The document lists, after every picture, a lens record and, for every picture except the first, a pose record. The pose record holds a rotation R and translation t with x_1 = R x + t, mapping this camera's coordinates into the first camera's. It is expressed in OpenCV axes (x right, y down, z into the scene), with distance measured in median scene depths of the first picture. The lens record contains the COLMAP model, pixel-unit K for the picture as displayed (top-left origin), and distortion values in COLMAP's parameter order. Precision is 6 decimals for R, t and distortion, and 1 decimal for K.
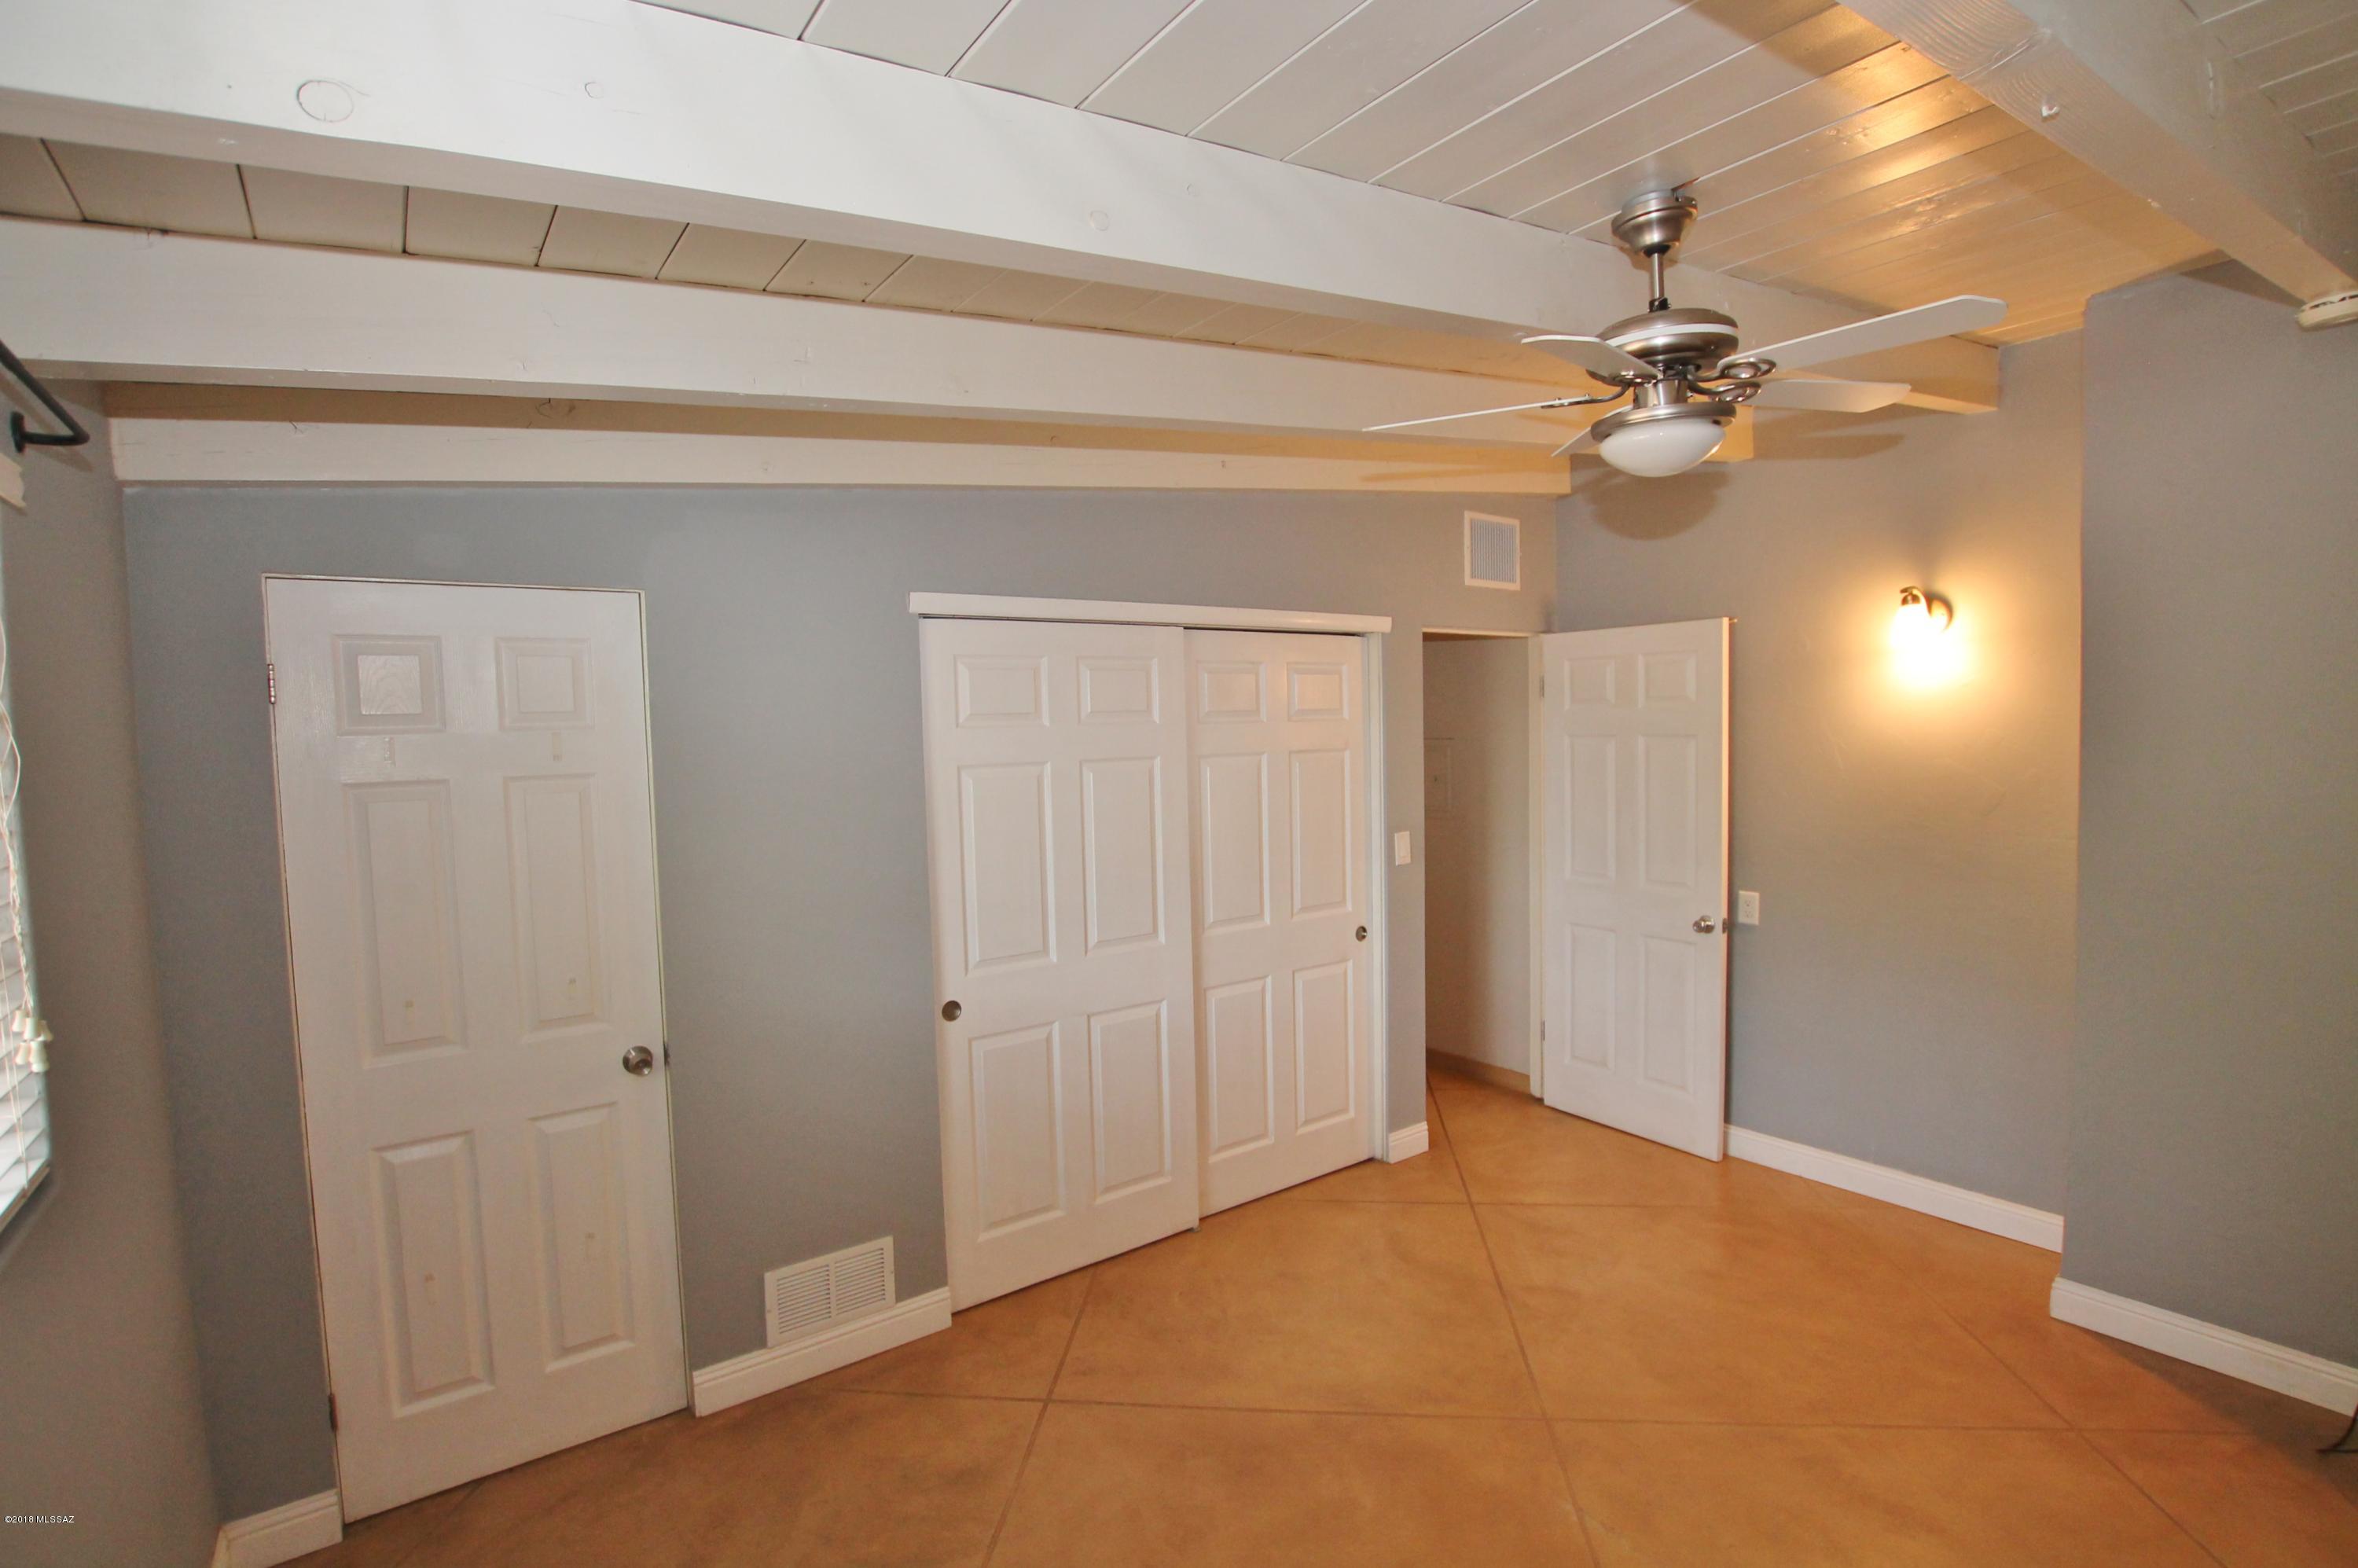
lens RADIAL K [[1110.0, 0, 1181.2], [0, 1110.0, 790.7], [0, 0, 1]] dist [-0.037653, 0.006737]
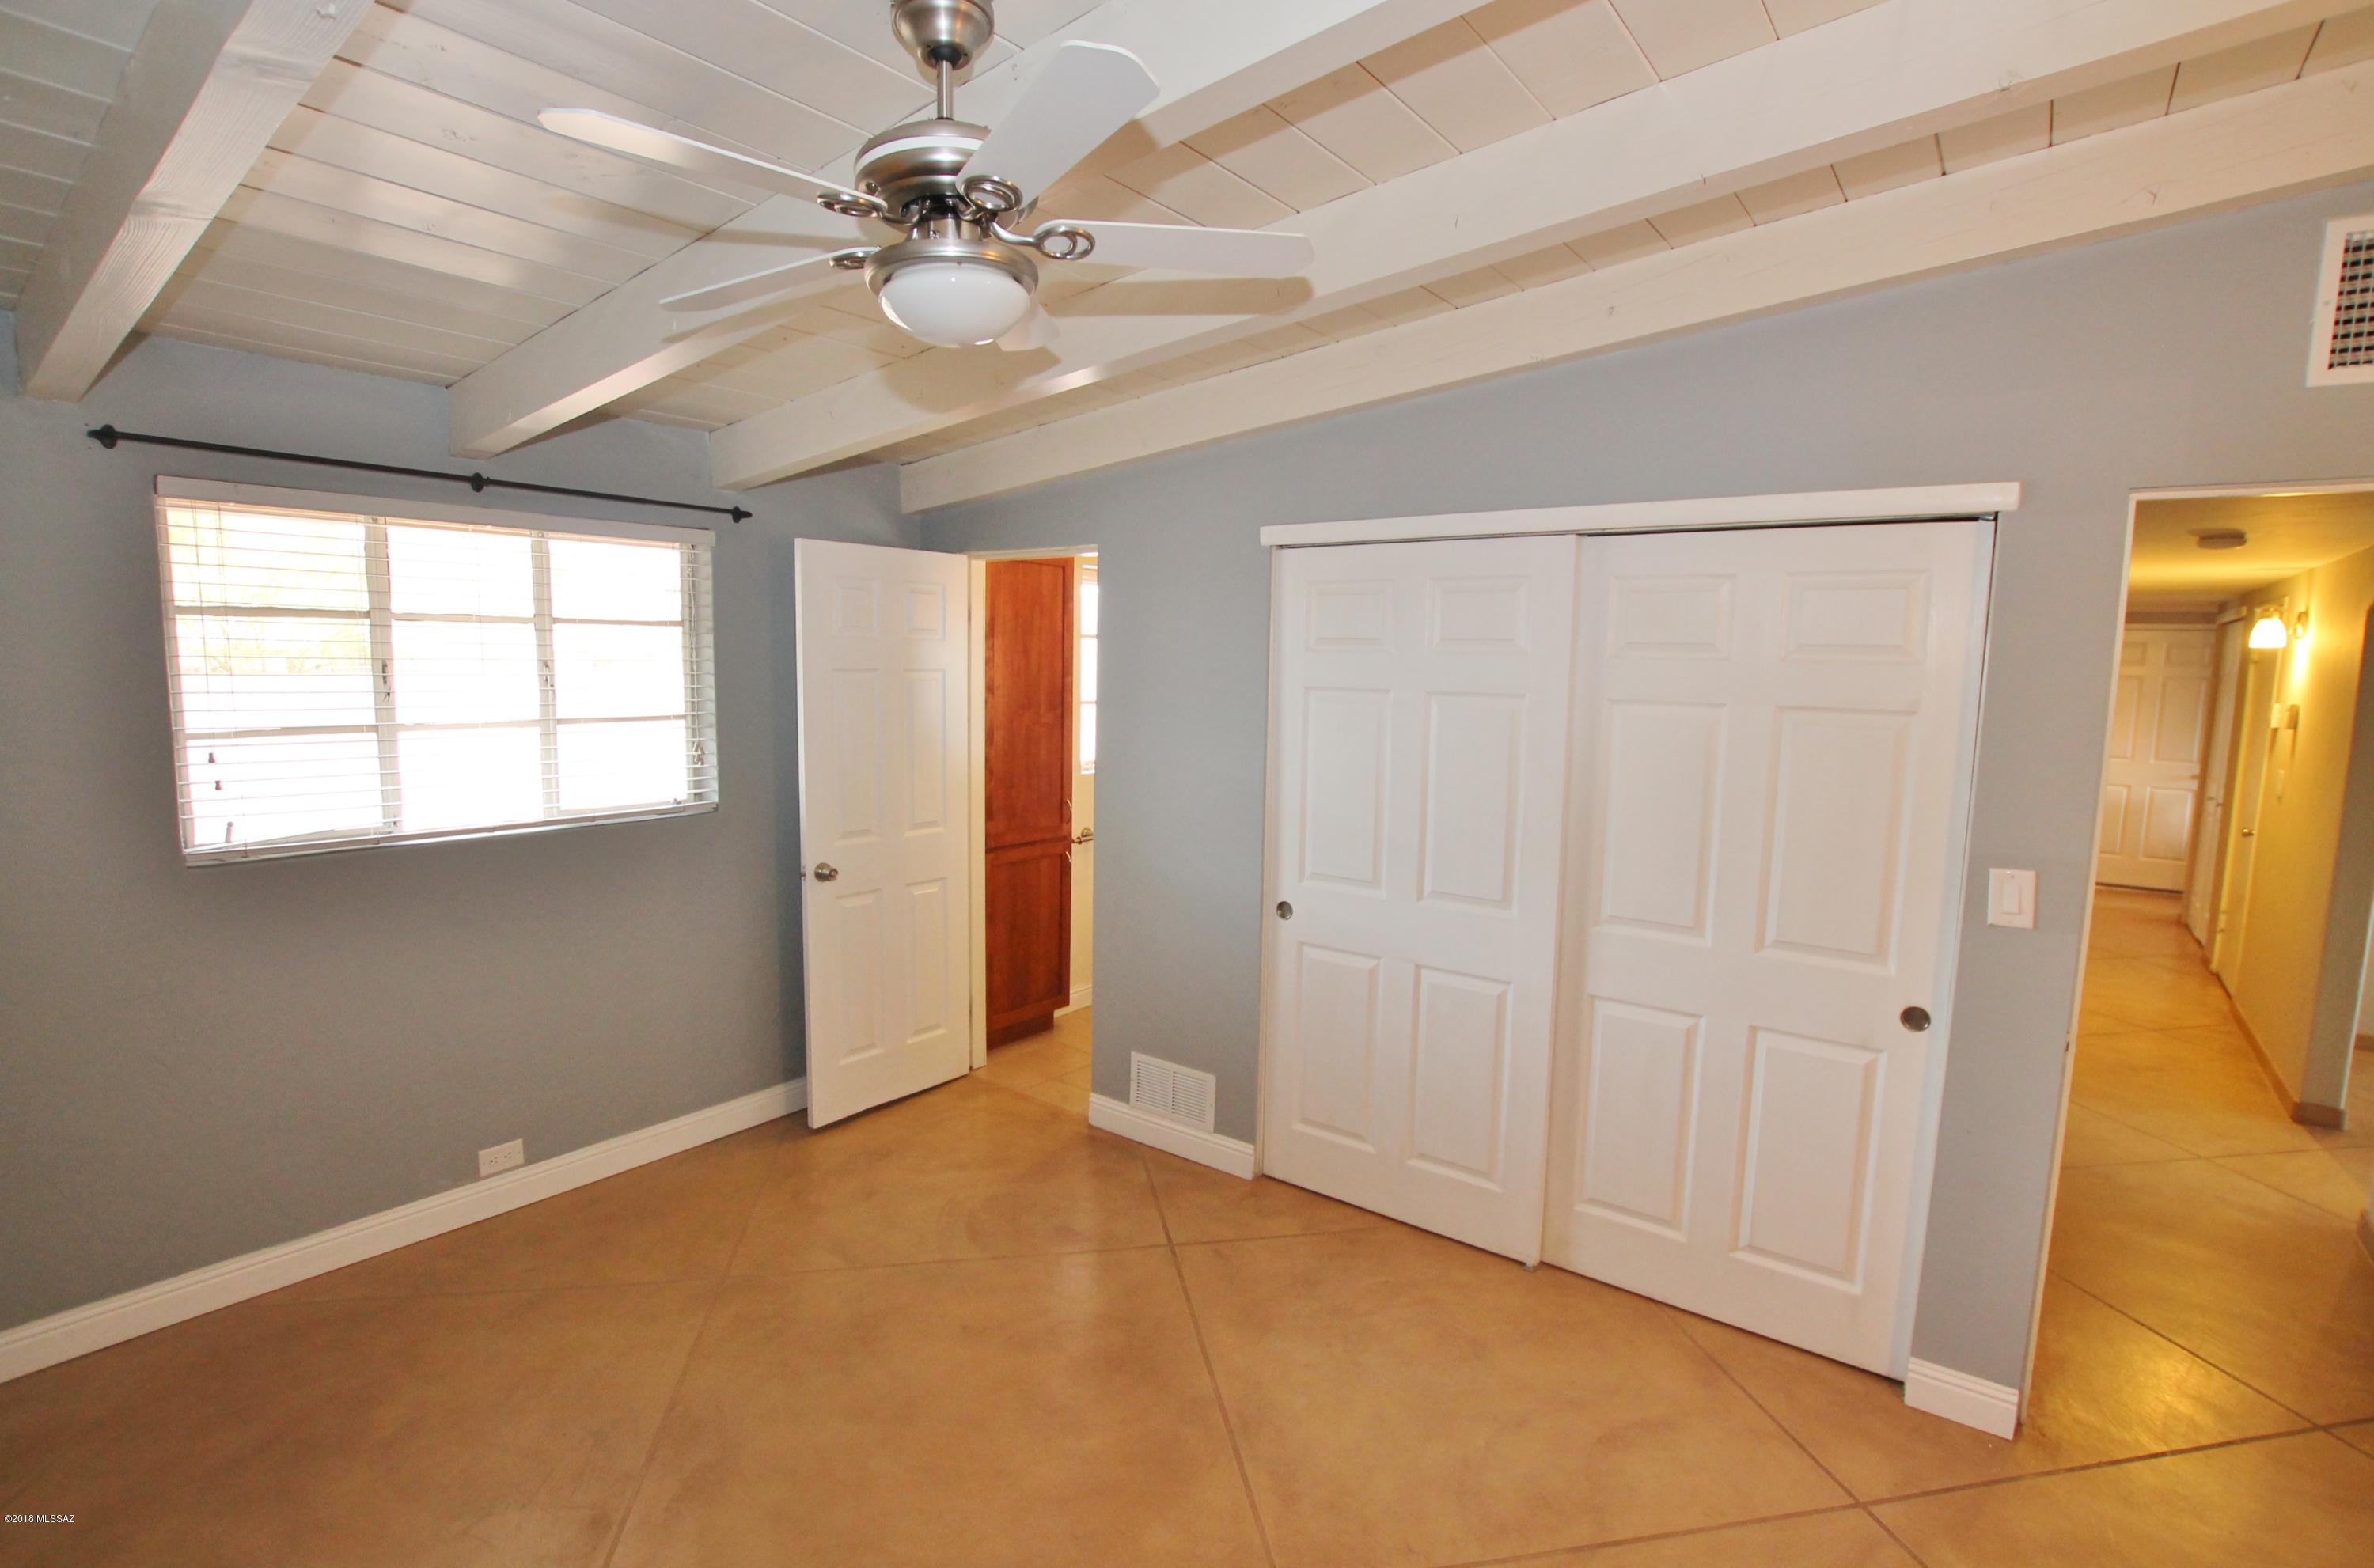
lens RADIAL K [[1117.5, 0, 1189.2], [0, 1117.5, 790.7], [0, 0, 1]] dist [-0.037653, 0.006737]
pose [[0.283910, 0.143426, -0.948063, 0.741206], [-0.083233, 0.988704, 0.124648, -0.044633], [0.955232, 0.043522, 0.292640, 0.540590]]
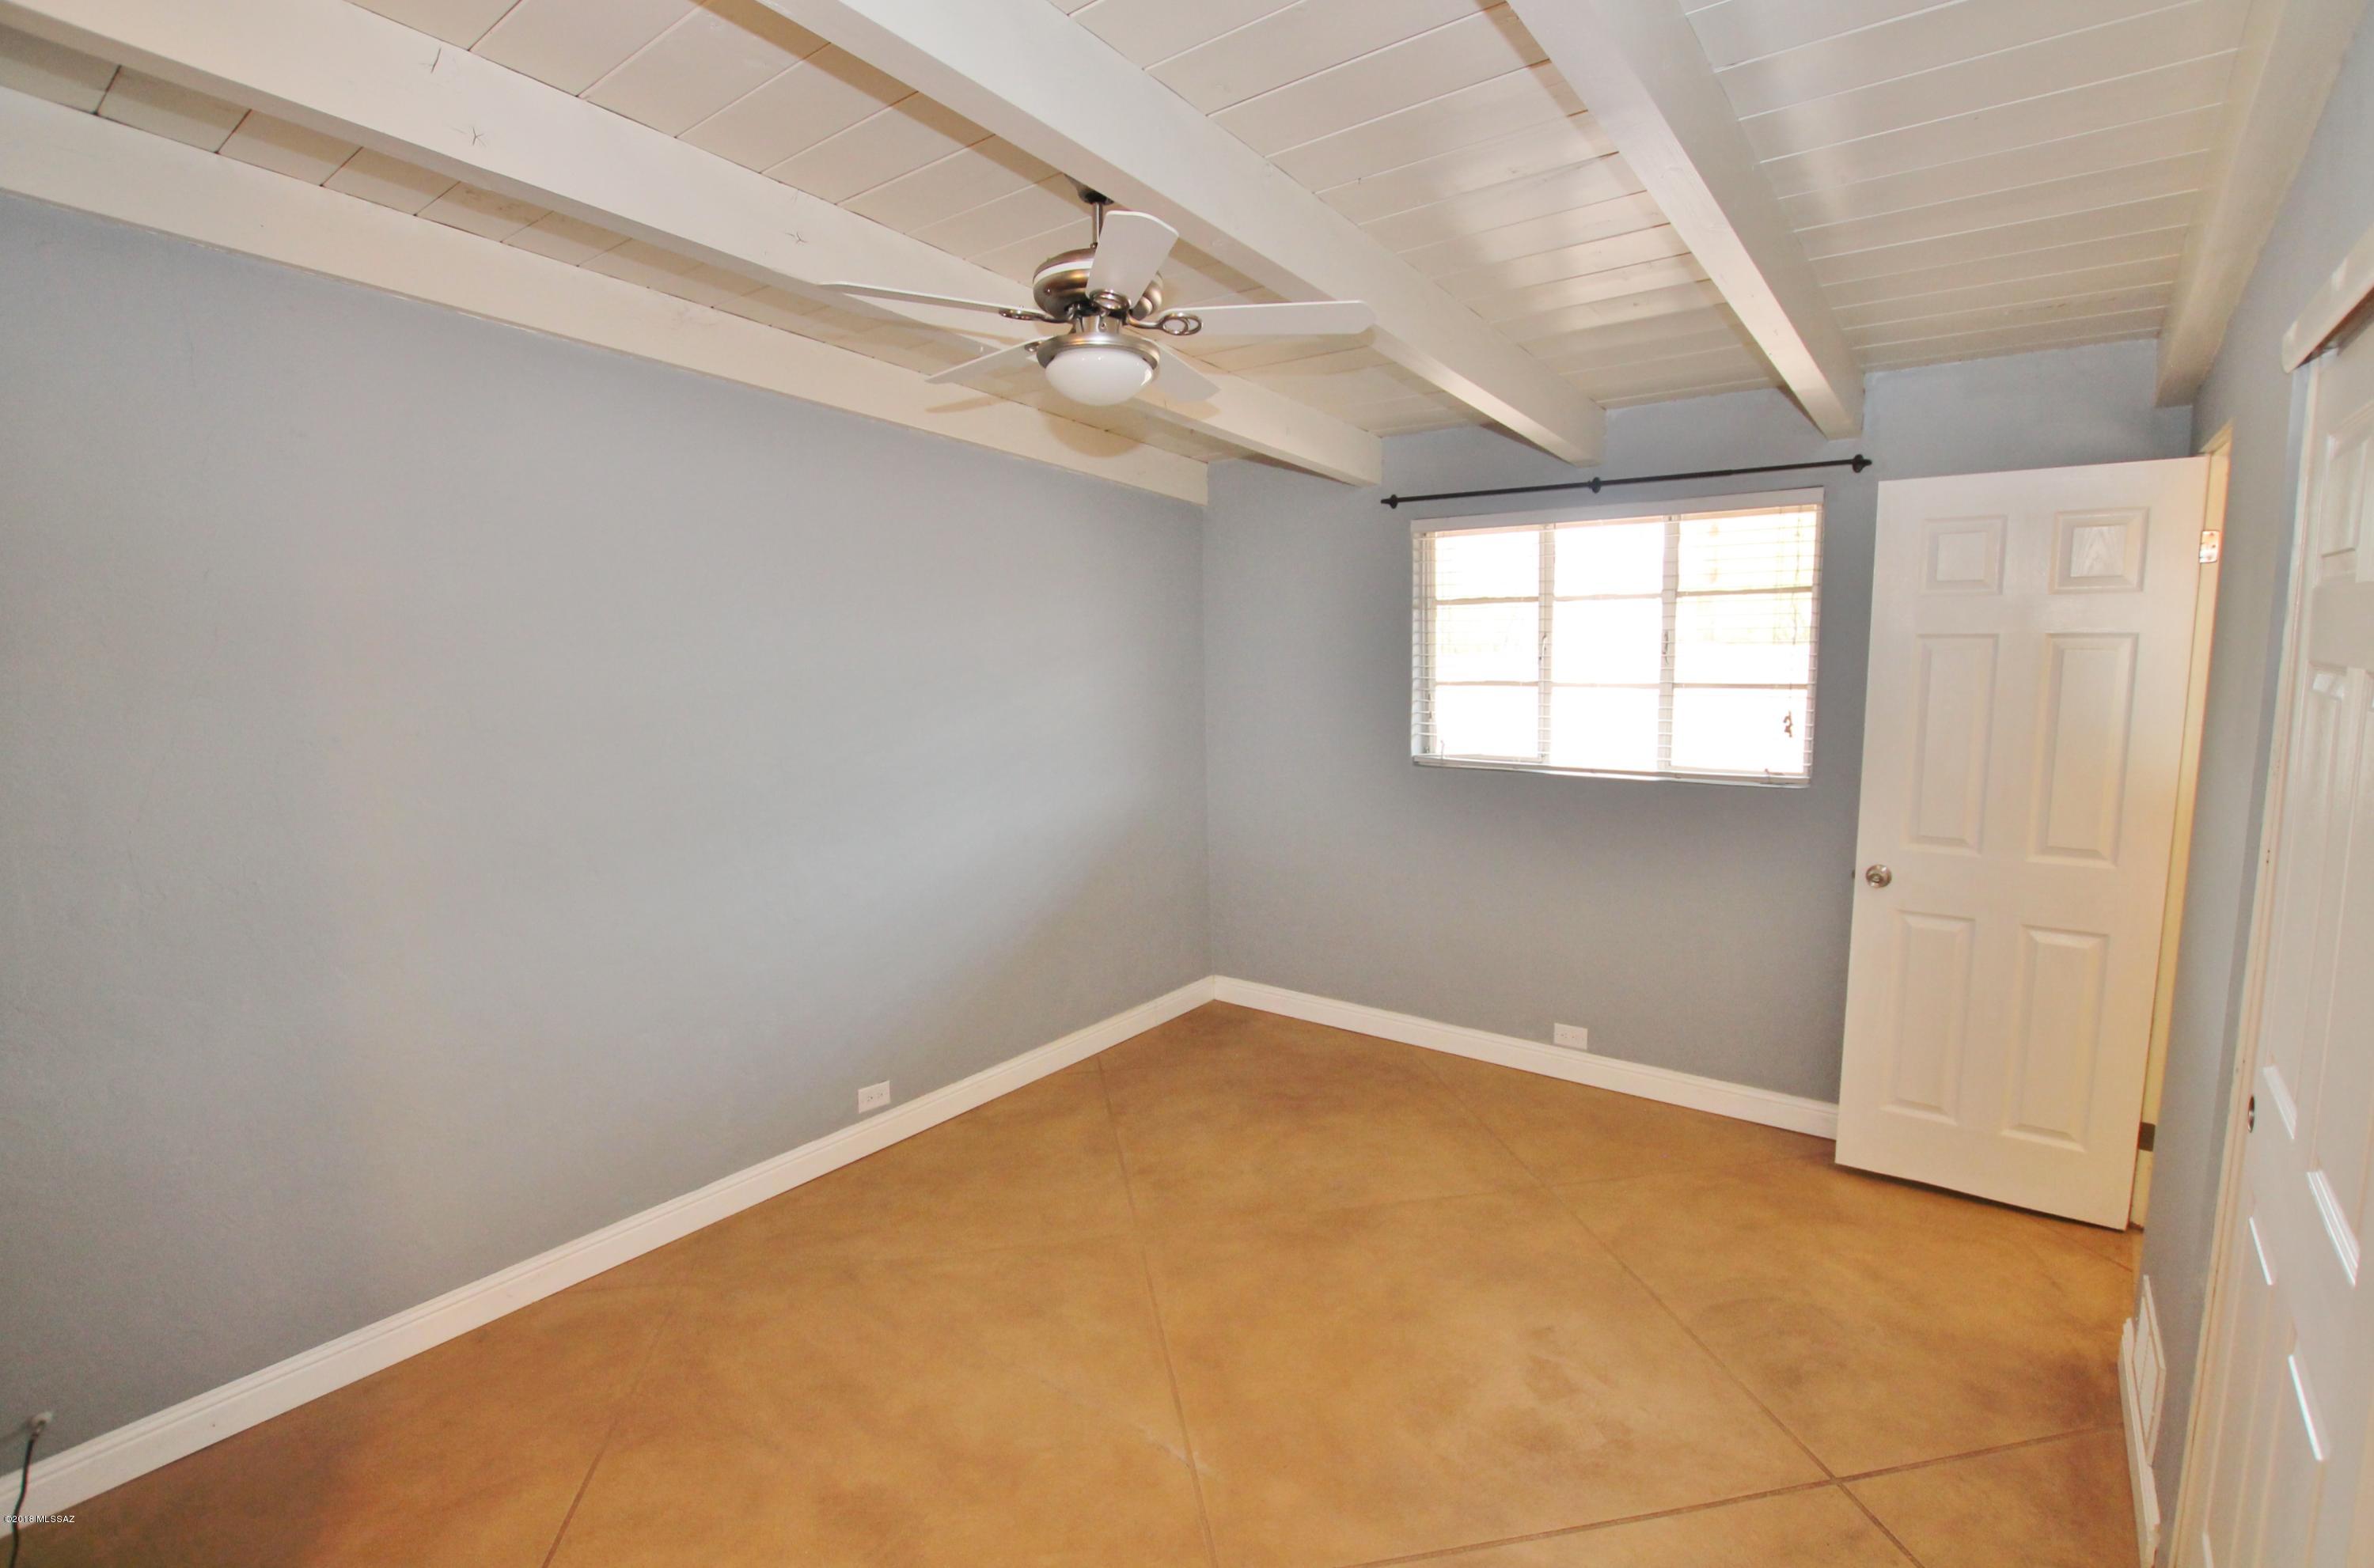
lens RADIAL K [[1117.5, 0, 1189.2], [0, 1117.5, 790.7], [0, 0, 1]] dist [-0.037653, 0.006737]
pose [[-0.961187, 0.085118, -0.262440, 0.390517], [0.030579, 0.978226, 0.205277, -0.075143], [0.274199, 0.189285, -0.942861, 1.232023]]
